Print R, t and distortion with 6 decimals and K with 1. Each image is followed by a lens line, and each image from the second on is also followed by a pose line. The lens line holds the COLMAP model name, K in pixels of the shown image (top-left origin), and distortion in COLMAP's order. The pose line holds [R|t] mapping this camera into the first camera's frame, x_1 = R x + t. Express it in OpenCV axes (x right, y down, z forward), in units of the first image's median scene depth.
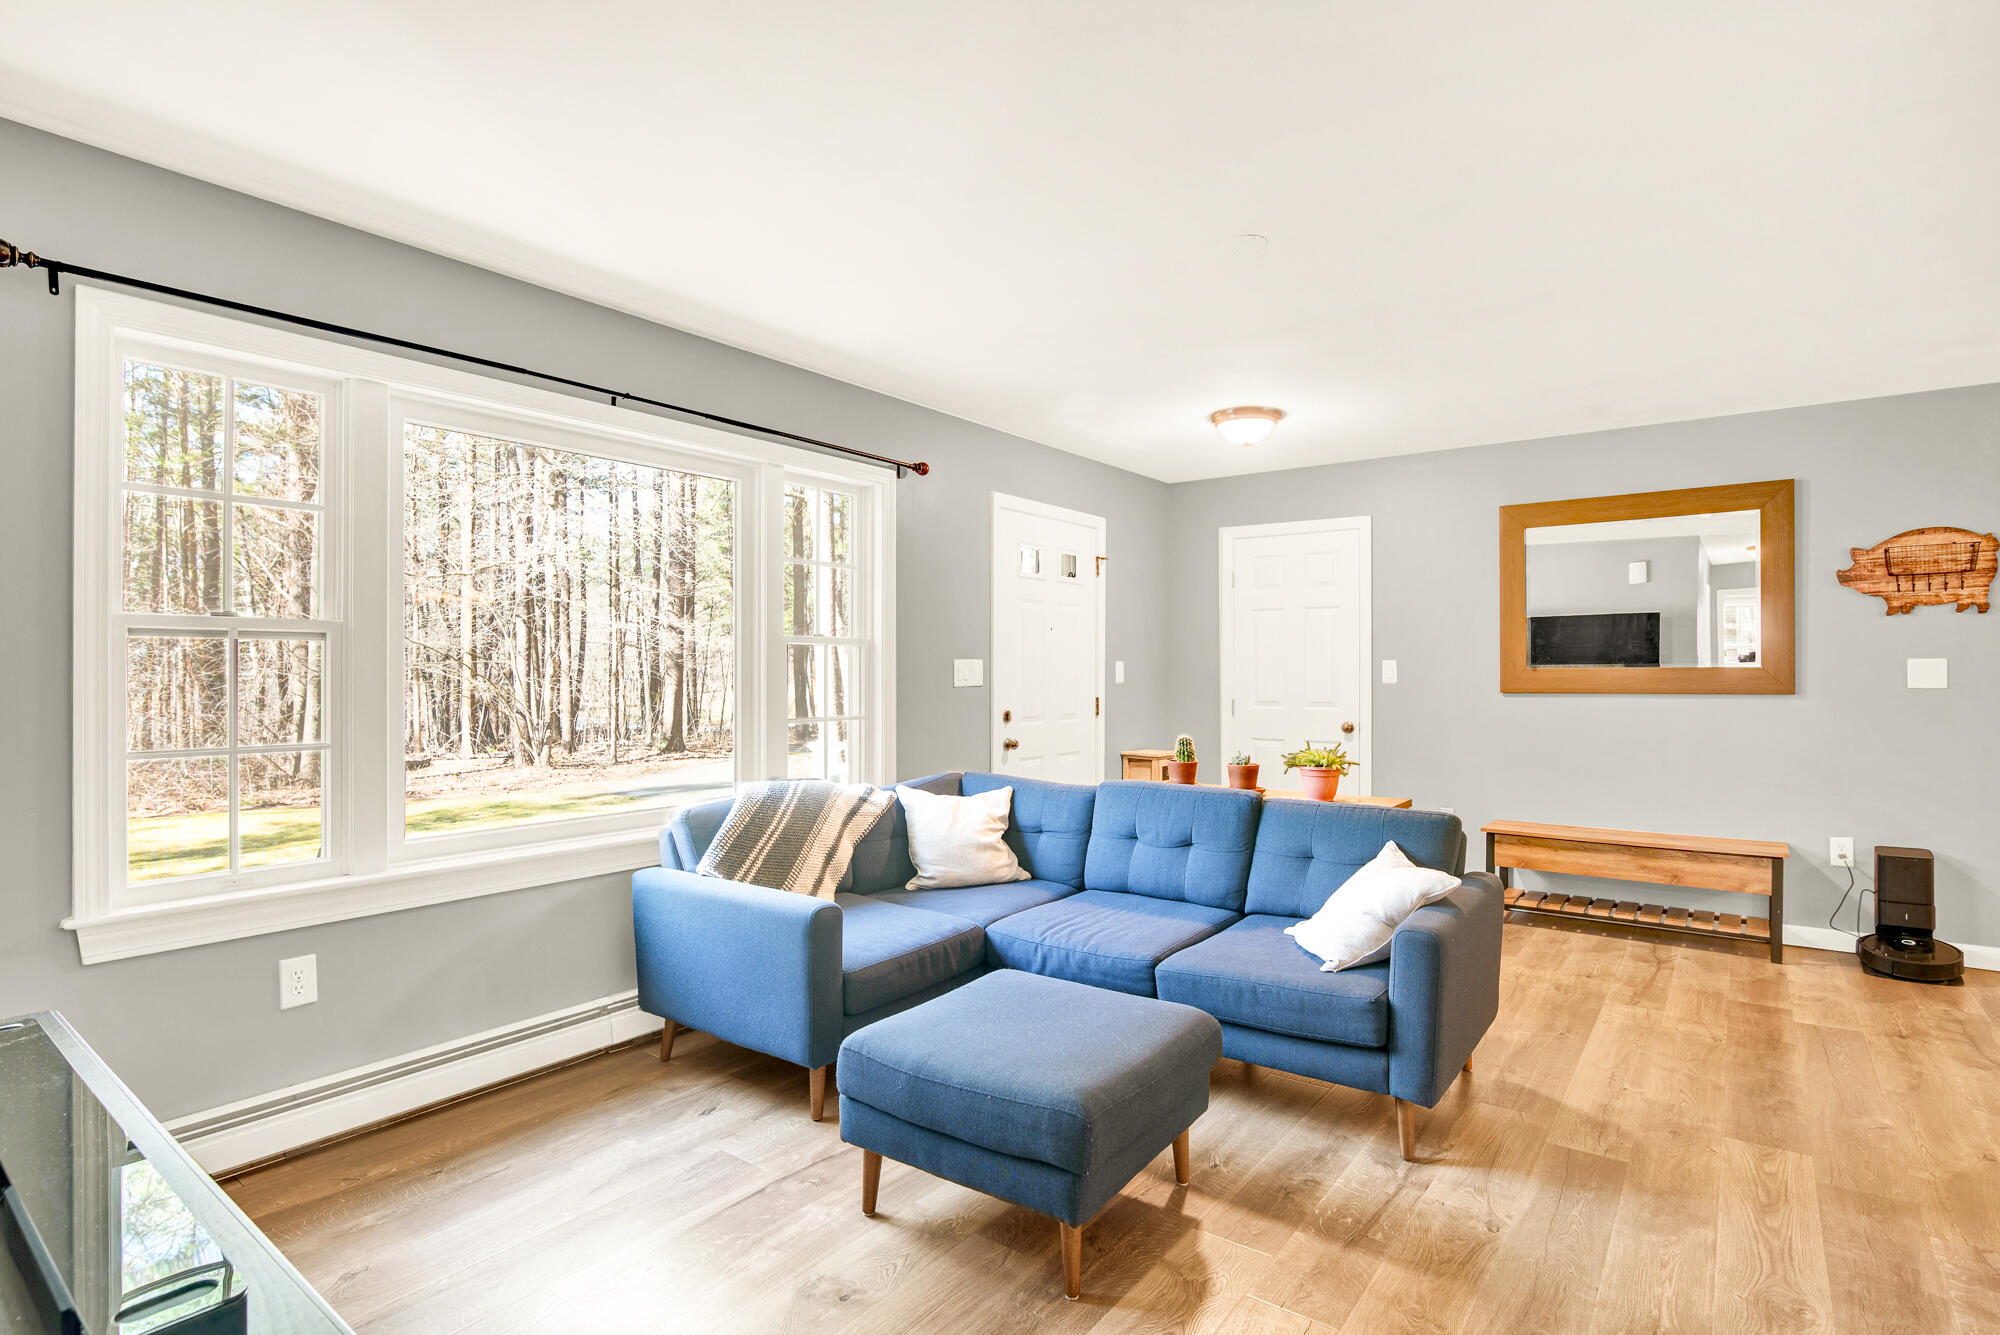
lens RADIAL K [[1025.6, 0, 995.8], [0, 1025.6, 681.7], [0, 0, 1]] dist [-0.020850, 0.001688]
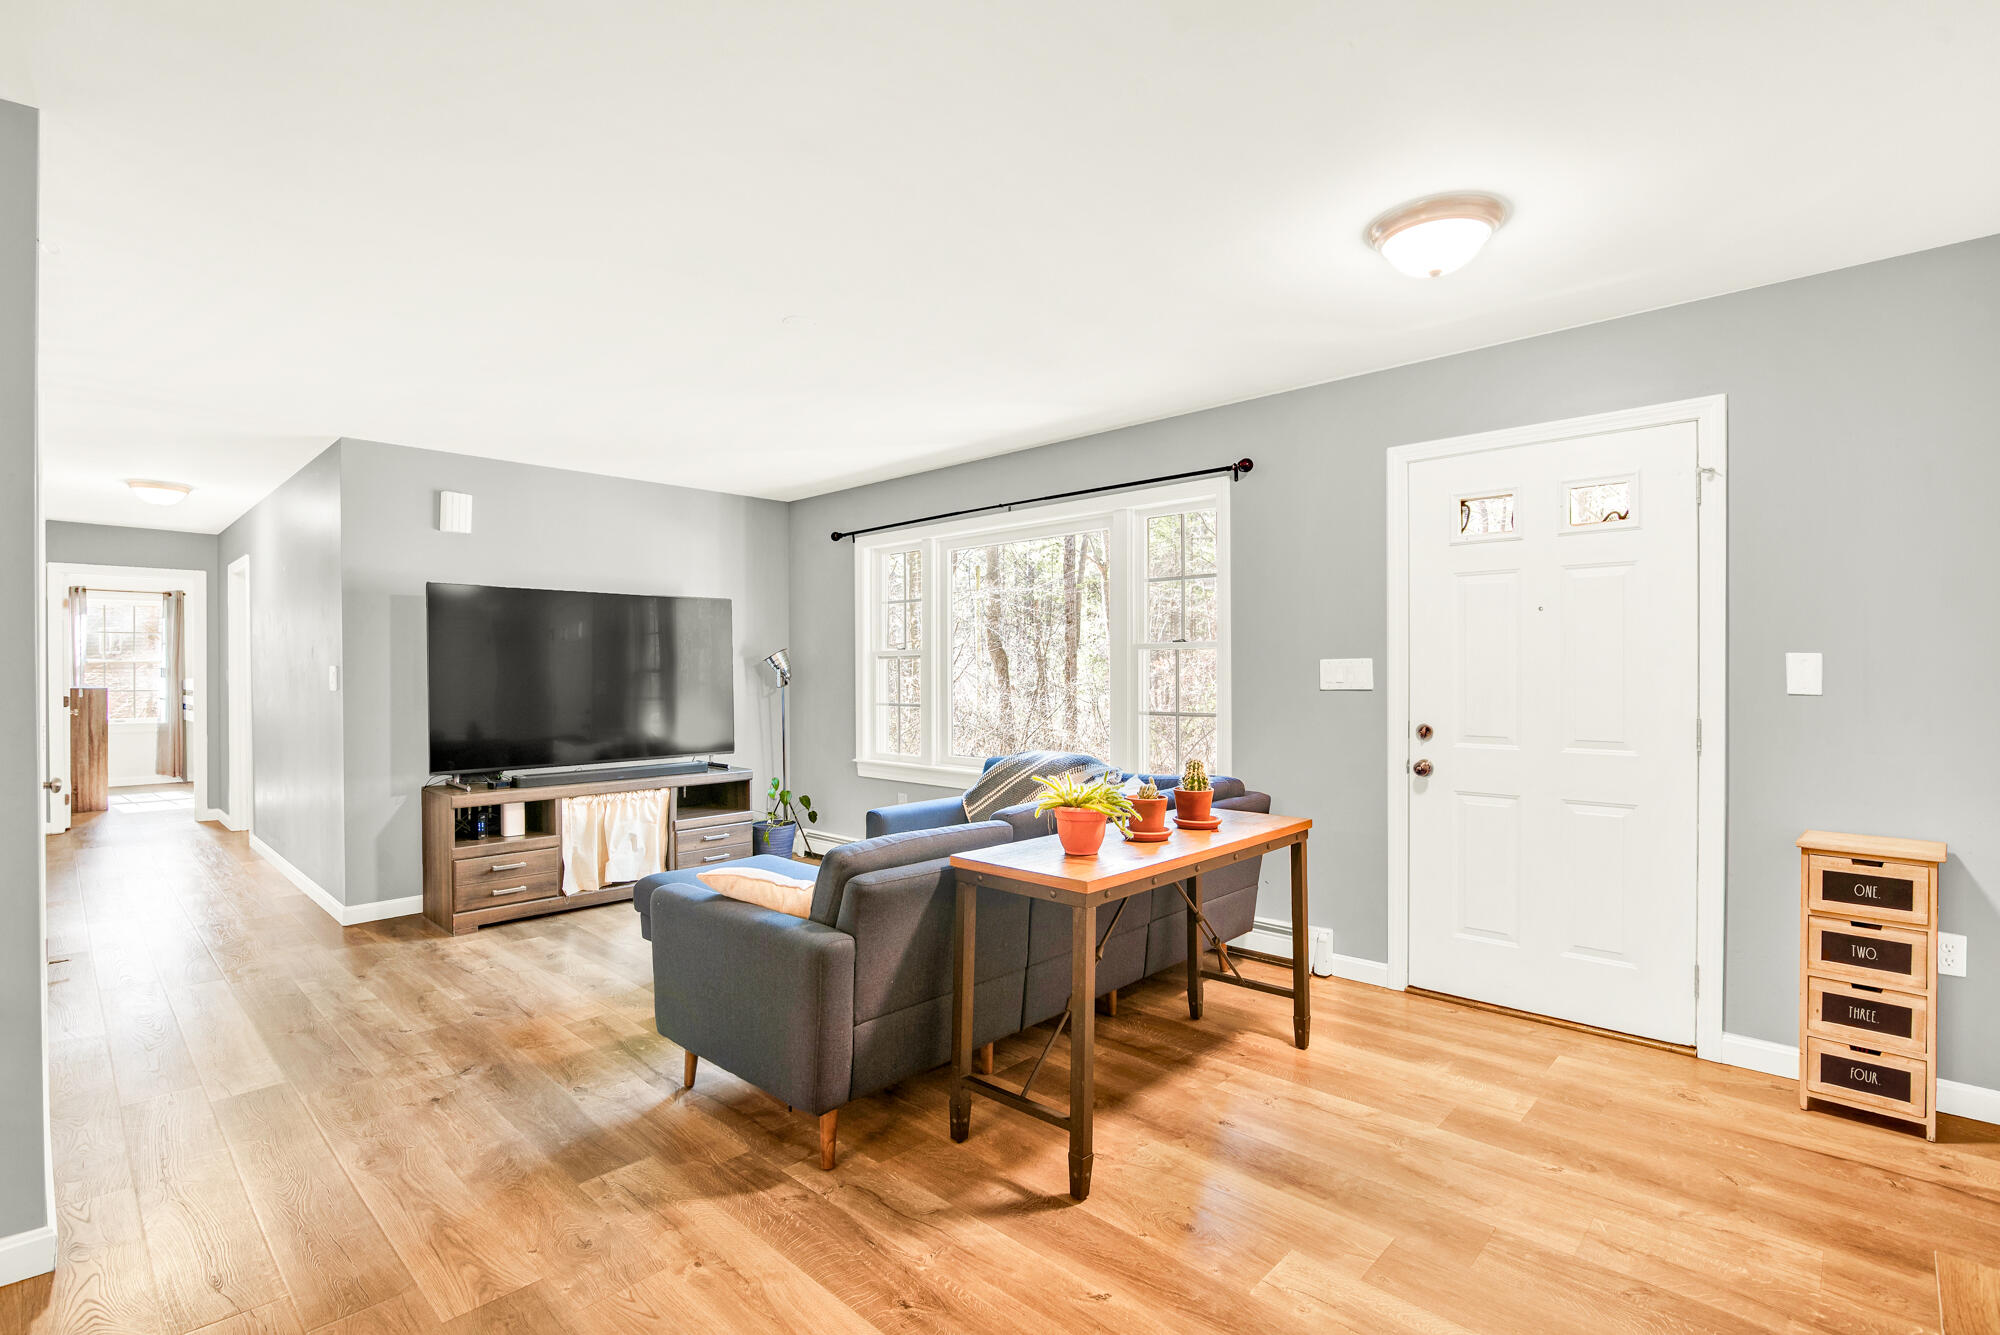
lens RADIAL K [[933.6, 0, 991.4], [0, 933.6, 676.4], [0, 0, 1]] dist [-0.022142, 0.001273]
pose [[-0.134189, 0.005773, -0.990939, 1.283340], [-0.009488, 0.999930, 0.007110, -0.016050], [0.990910, 0.010356, -0.134125, 1.340881]]
